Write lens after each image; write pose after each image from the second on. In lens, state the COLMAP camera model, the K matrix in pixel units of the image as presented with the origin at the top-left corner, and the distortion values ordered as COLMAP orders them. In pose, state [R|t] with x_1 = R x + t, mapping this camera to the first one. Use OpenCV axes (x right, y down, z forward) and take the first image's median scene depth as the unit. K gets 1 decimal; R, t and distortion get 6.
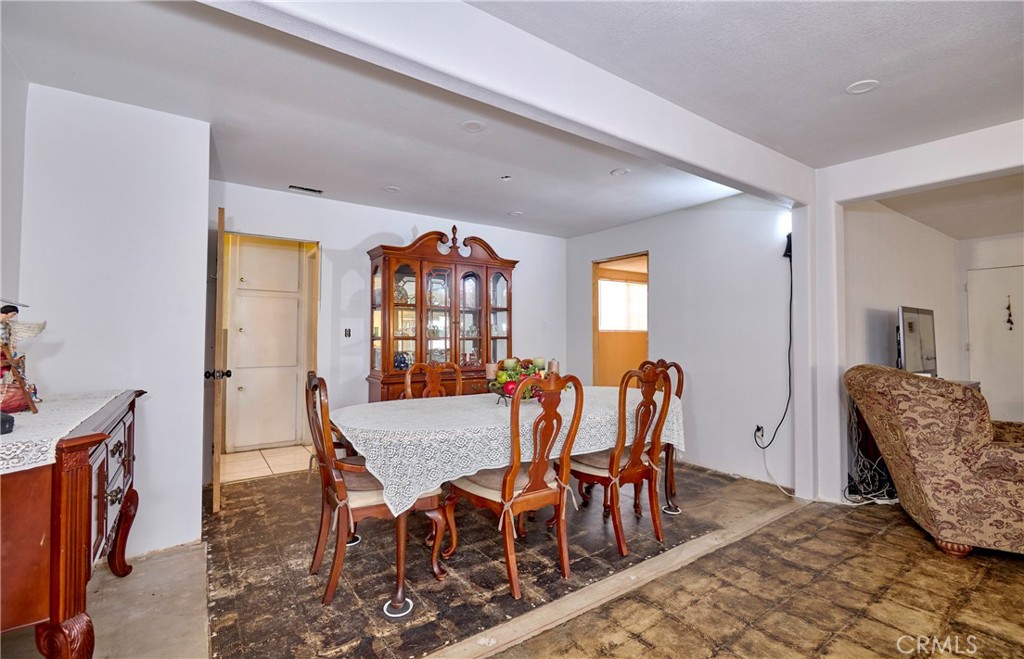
lens RADIAL K [[453.1, 0, 514.9], [0, 453.1, 324.7], [0, 0, 1]] dist [0.000957, 0.000124]
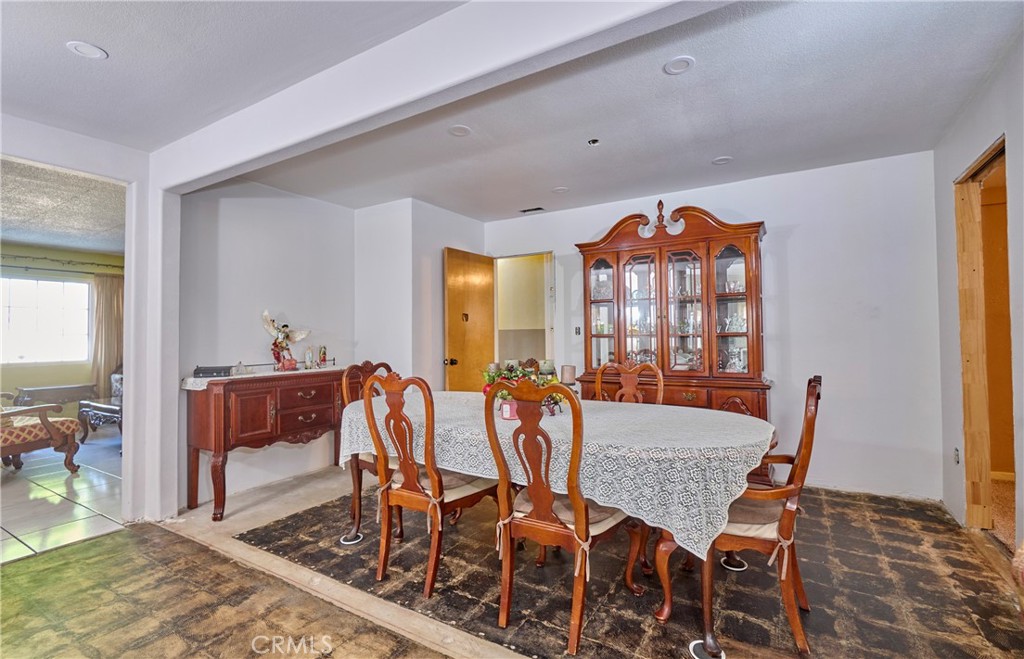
lens RADIAL K [[464.9, 0, 508.4], [0, 464.9, 324.0], [0, 0, 1]] dist [0.001990, 0.000086]
pose [[0.396753, -0.028365, -0.917487, 0.597044], [0.034704, 0.999271, -0.015887, 0.013781], [0.917269, -0.025537, 0.397449, 0.443235]]
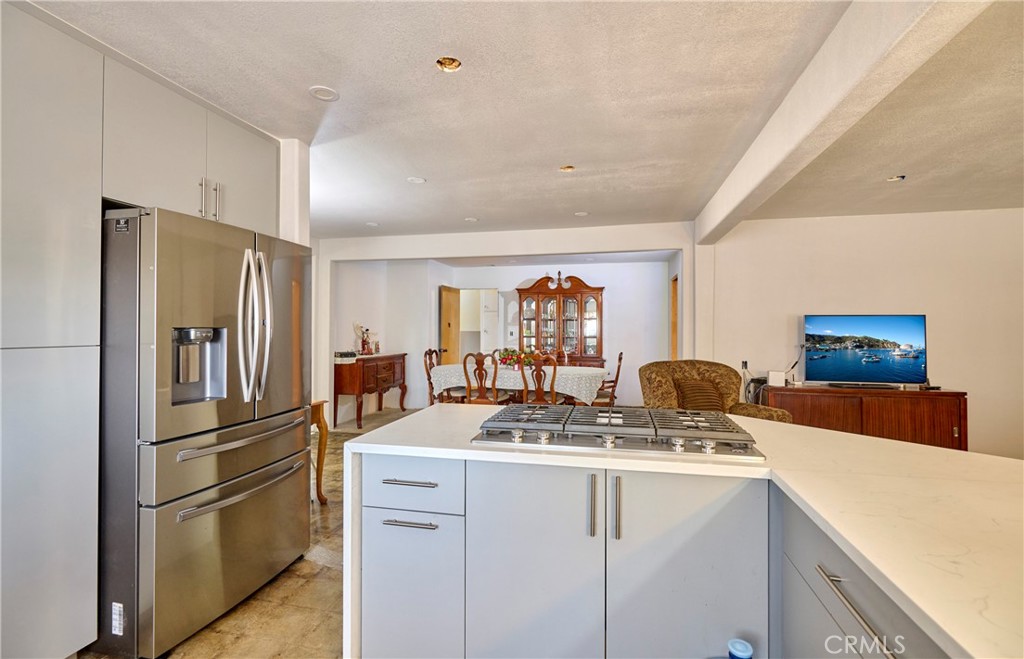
lens RADIAL K [[453.1, 0, 514.9], [0, 453.1, 324.7], [0, 0, 1]] dist [0.000957, 0.000124]
pose [[0.673916, -0.007276, -0.738772, 1.124364], [0.016001, 0.999861, 0.004749, -0.030888], [0.738634, -0.015021, 0.673939, -0.303732]]
